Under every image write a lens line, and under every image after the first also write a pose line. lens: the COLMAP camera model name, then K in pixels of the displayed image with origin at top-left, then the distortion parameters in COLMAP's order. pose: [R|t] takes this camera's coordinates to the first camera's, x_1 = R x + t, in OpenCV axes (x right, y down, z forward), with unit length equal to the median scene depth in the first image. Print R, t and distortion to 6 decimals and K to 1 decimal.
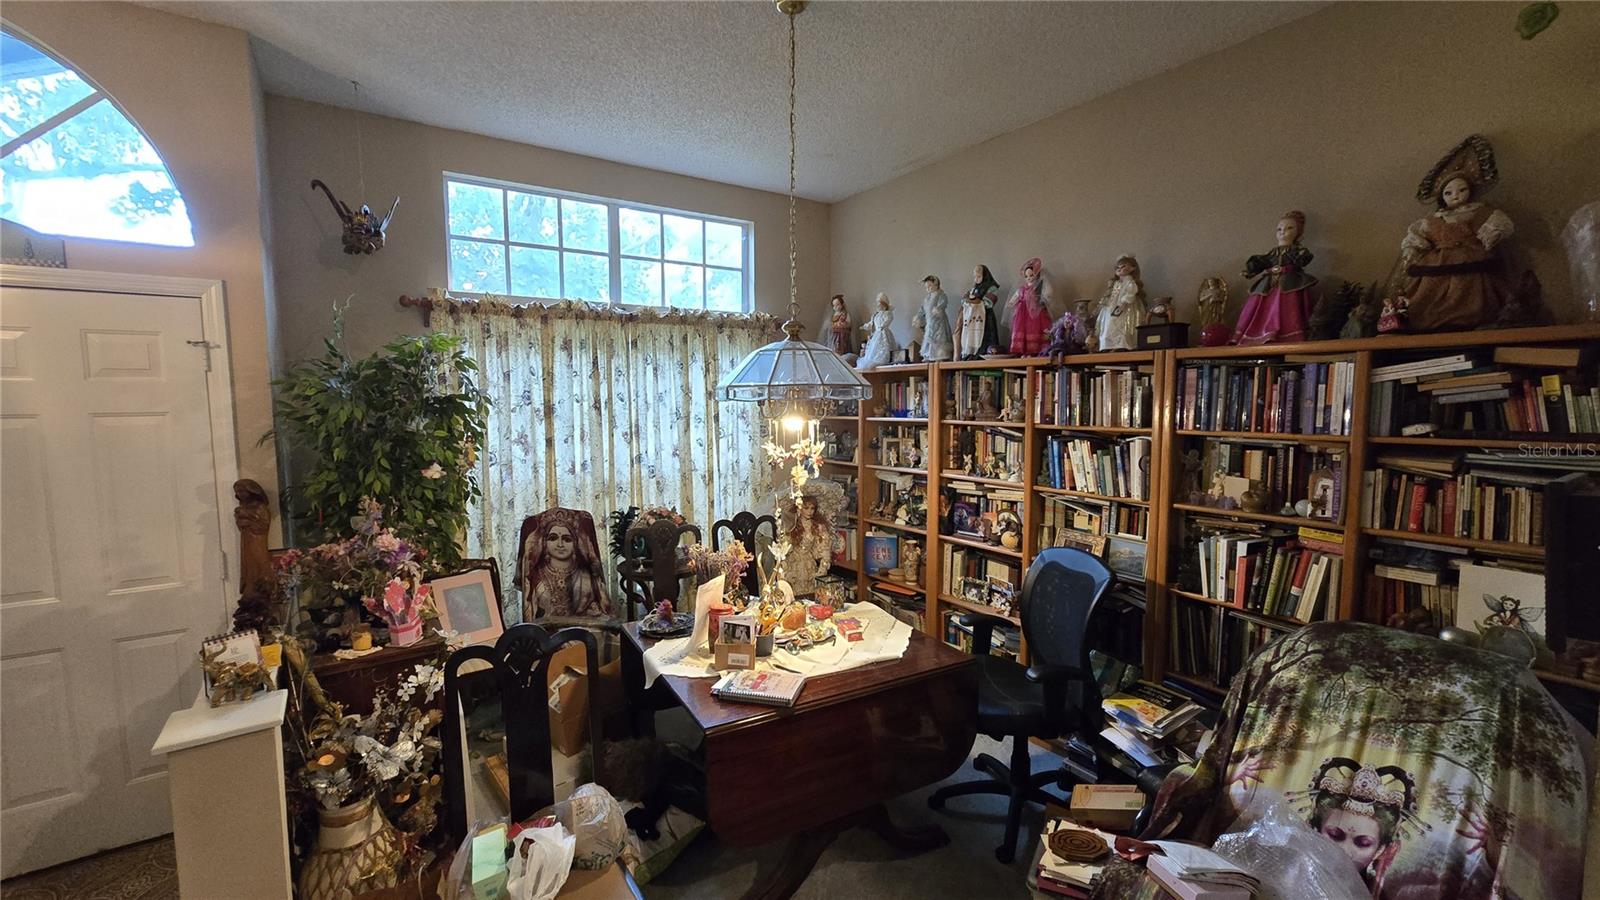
lens RADIAL K [[659.8, 0, 797.5], [0, 659.8, 452.5], [0, 0, 1]] dist [-0.002184, -0.000725]
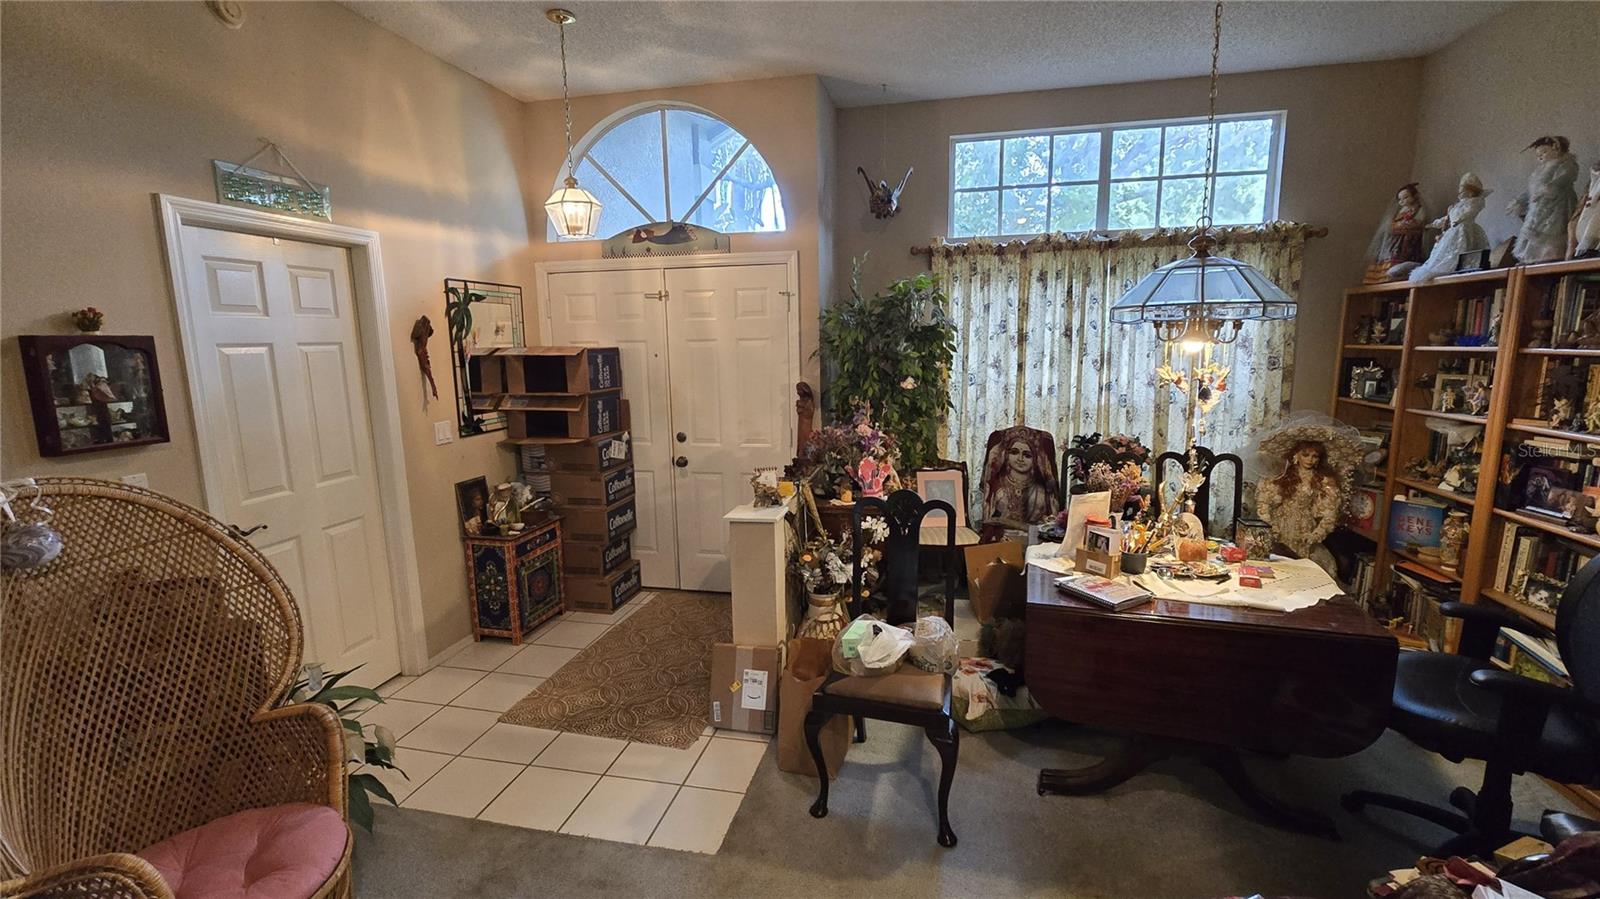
lens RADIAL K [[659.8, 0, 798.5], [0, 659.8, 446.5], [0, 0, 1]] dist [-0.002184, -0.000725]
pose [[0.690193, 0.113276, -0.714704, 0.189776], [-0.049214, 0.992733, 0.109816, 0.015129], [0.721950, -0.040621, 0.690752, -0.048976]]
